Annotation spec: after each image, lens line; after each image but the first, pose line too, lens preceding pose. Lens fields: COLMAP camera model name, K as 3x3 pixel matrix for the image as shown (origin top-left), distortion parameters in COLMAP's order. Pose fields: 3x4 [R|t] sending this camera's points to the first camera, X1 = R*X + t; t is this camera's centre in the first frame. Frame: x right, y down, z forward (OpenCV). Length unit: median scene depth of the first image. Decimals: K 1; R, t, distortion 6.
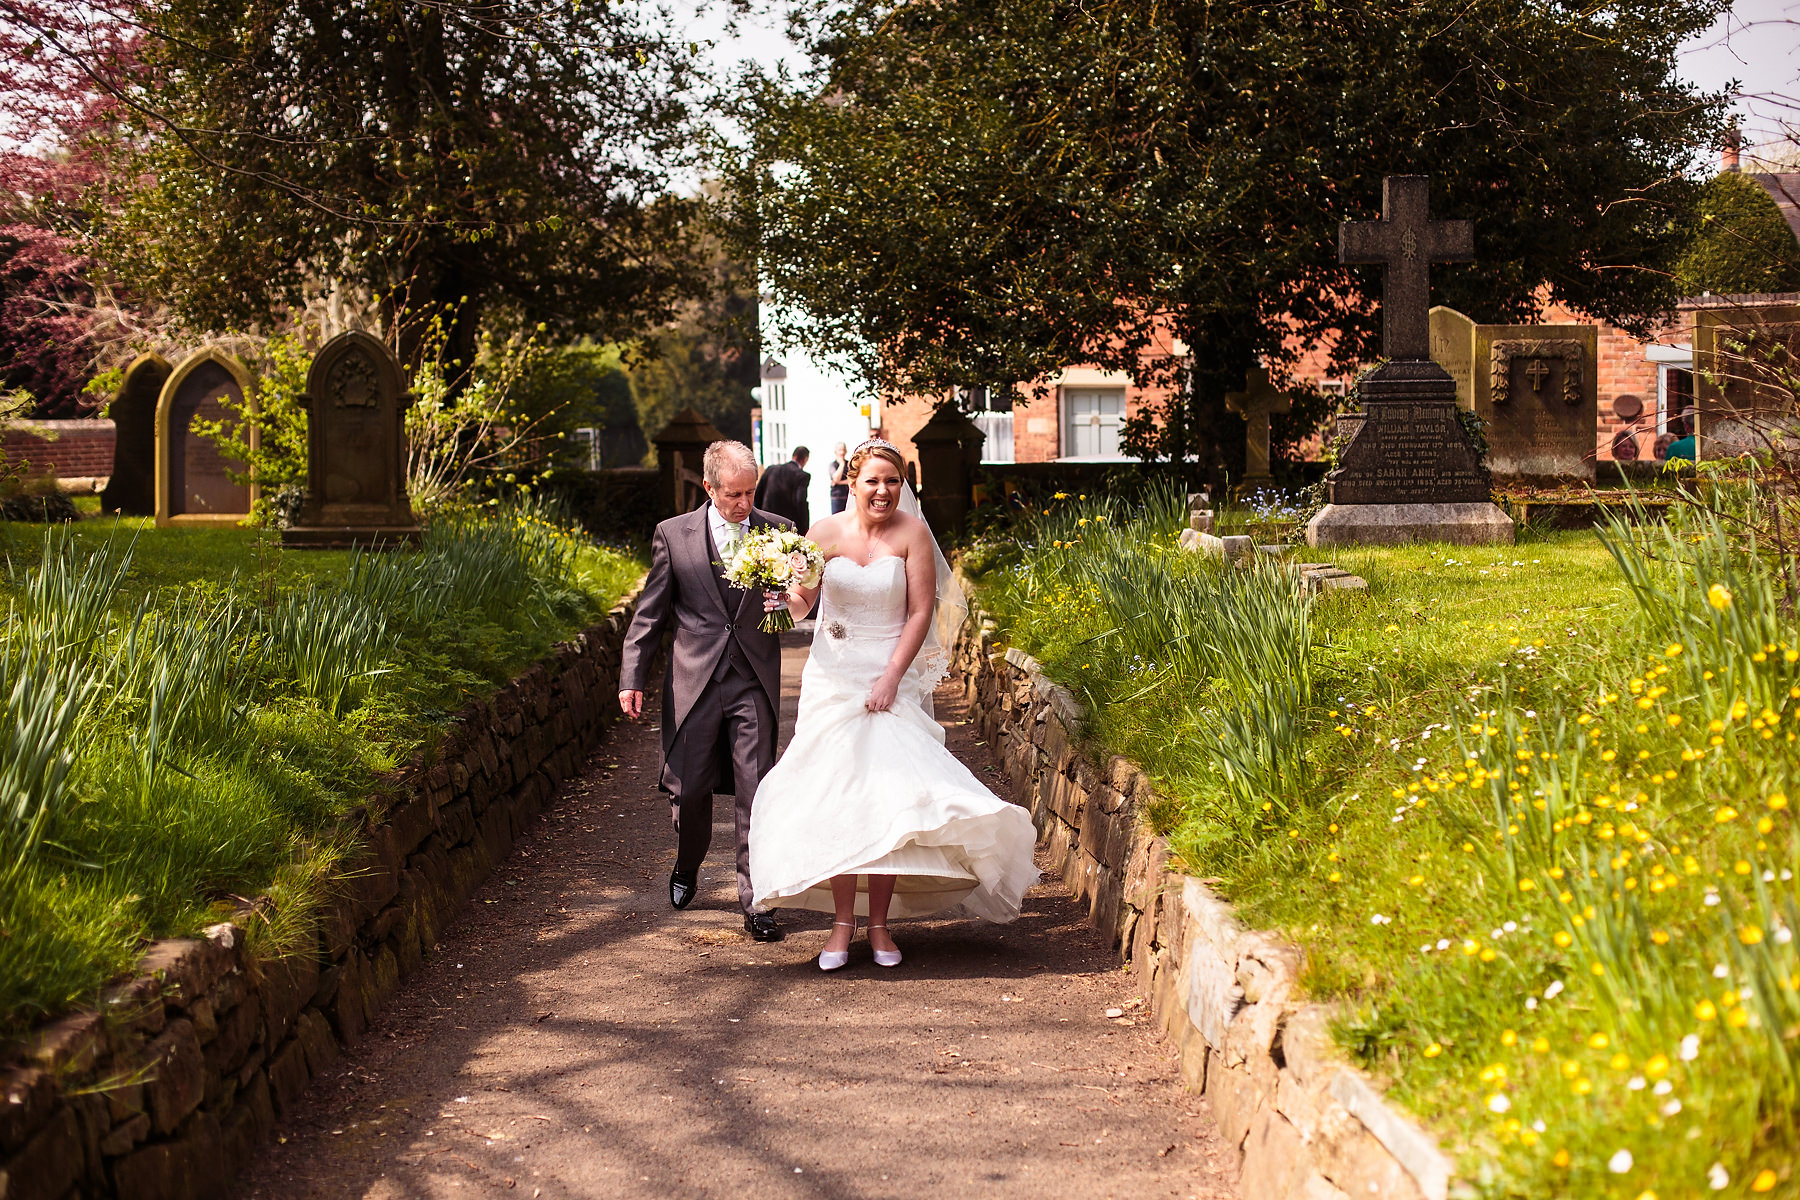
lens RADIAL K [[2651.7, 0, 899.1], [0, 2651.7, 601.5], [0, 0, 1]] dist [-0.018931, 0.000000]
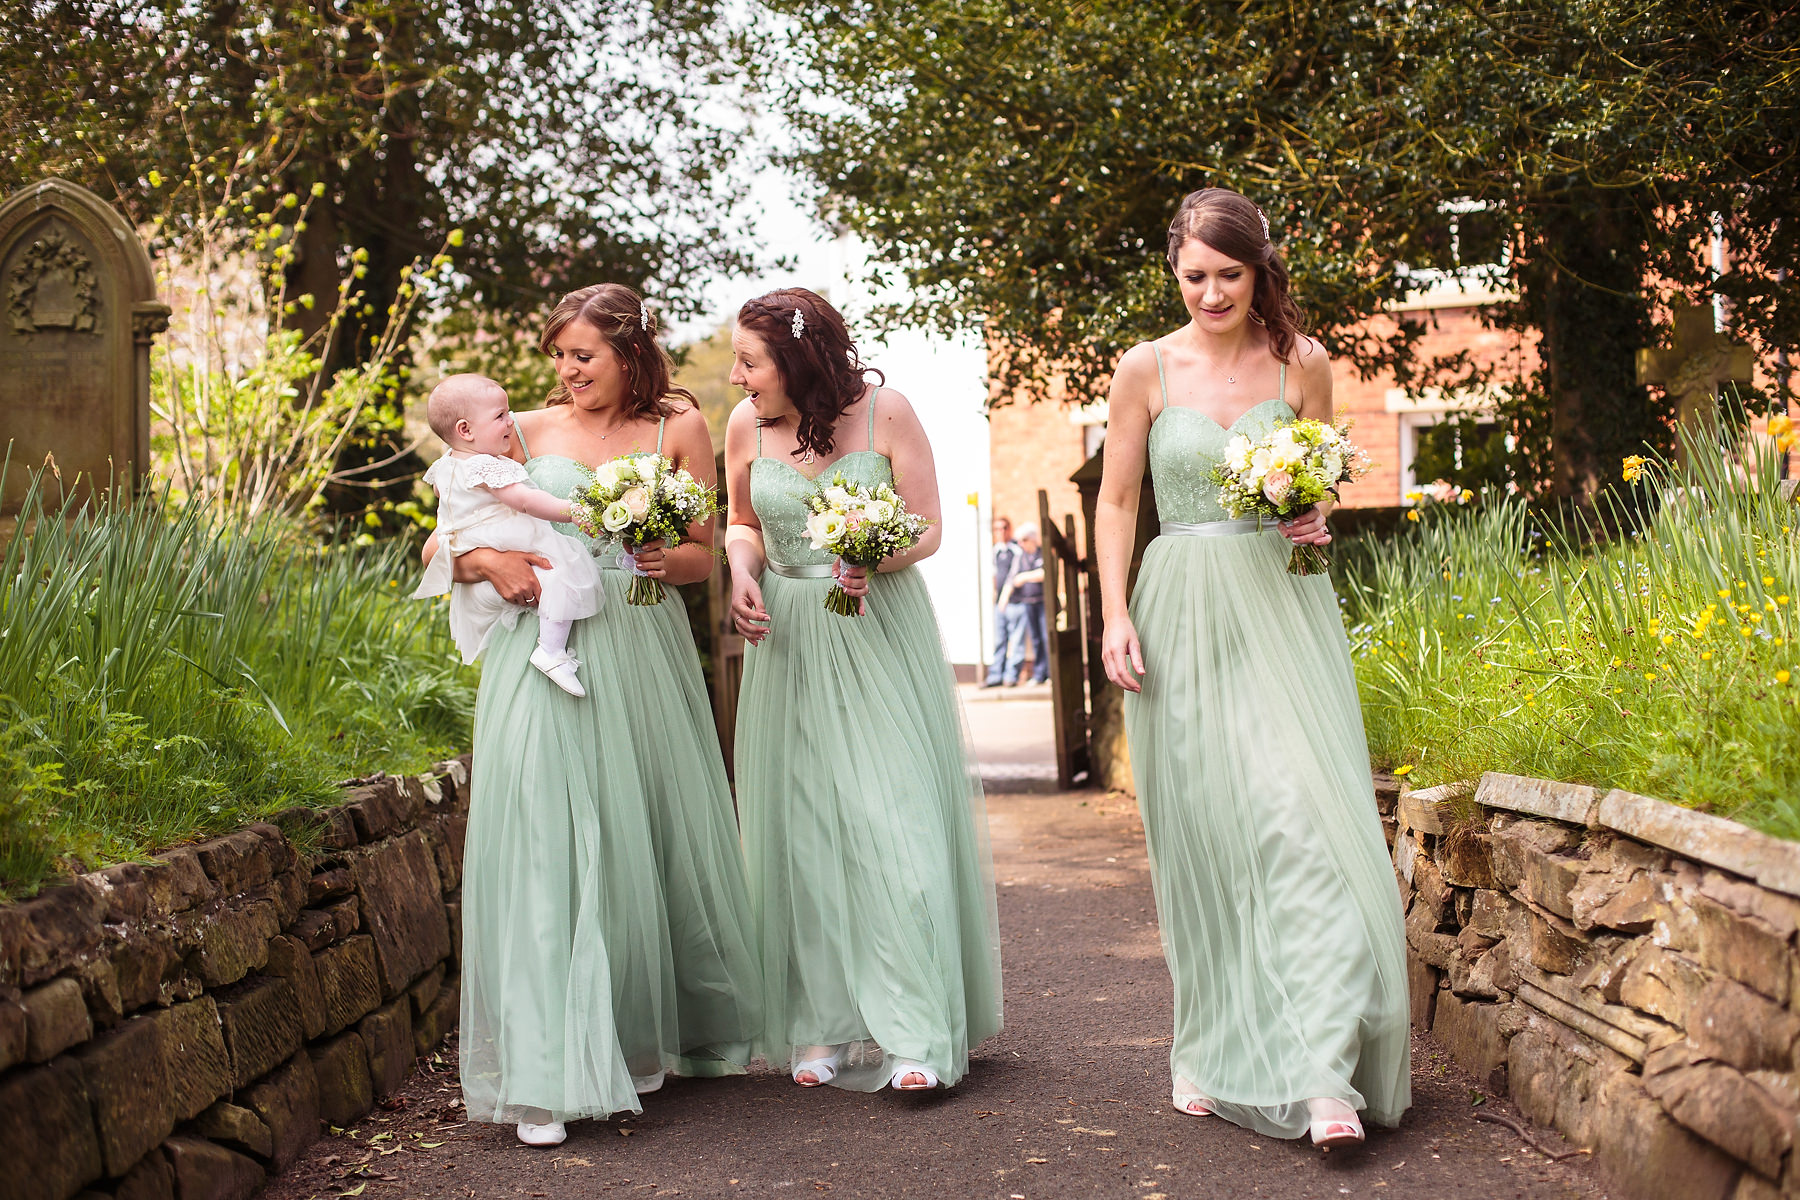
lens RADIAL K [[2651.7, 0, 901.1], [0, 2651.7, 600.3], [0, 0, 1]] dist [-0.018931, 0.000000]
pose [[0.999538, -0.015619, -0.026079, -0.020284], [0.013944, 0.997902, -0.063226, 0.008739], [0.027012, 0.062834, 0.997658, 0.345285]]
